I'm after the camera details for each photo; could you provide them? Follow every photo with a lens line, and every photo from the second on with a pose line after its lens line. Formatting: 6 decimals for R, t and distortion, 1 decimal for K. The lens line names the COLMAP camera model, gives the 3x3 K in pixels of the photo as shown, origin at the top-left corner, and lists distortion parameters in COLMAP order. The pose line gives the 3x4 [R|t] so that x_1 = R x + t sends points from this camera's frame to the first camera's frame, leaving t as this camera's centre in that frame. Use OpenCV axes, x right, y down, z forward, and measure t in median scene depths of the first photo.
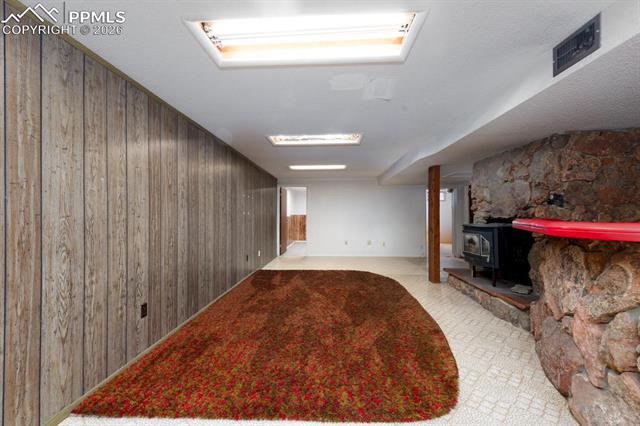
lens RADIAL K [[251.9, 0, 317.7], [0, 251.9, 214.5], [0, 0, 1]] dist [0.011467, -0.000169]
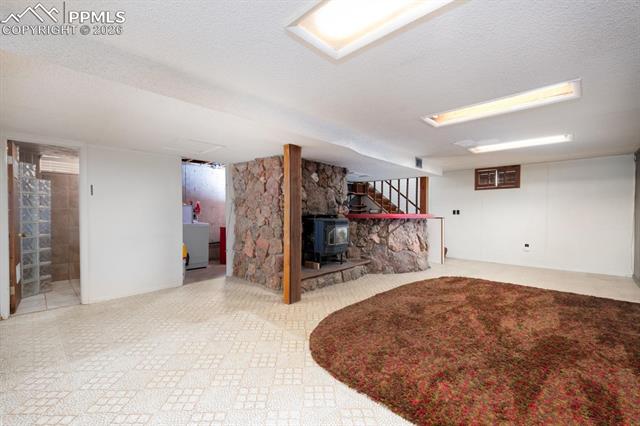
lens RADIAL K [[275.2, 0, 315.7], [0, 275.2, 213.5], [0, 0, 1]] dist [0.001526, -0.000017]
pose [[-0.757744, -0.002247, 0.652549, -0.175693], [-0.003460, 0.999994, -0.000575, 0.012399], [-0.652543, -0.002694, -0.757747, 2.325188]]
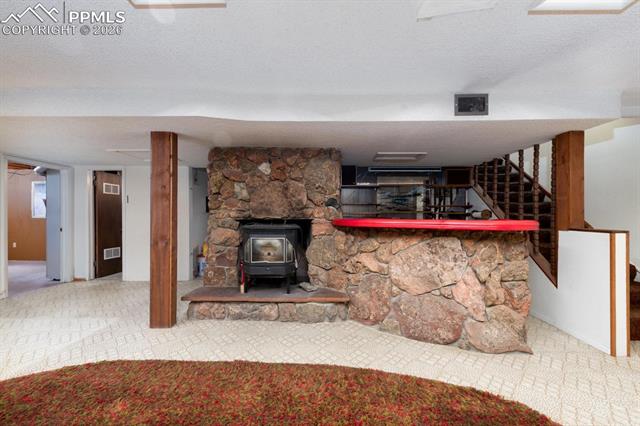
lens RADIAL K [[251.9, 0, 318.6], [0, 251.9, 215.3], [0, 0, 1]] dist [0.011467, -0.000169]
pose [[-0.029772, 0.003809, 0.999549, -0.226092], [-0.008392, 0.999957, -0.004061, 0.005978], [-0.999521, -0.008509, -0.029739, 0.963163]]
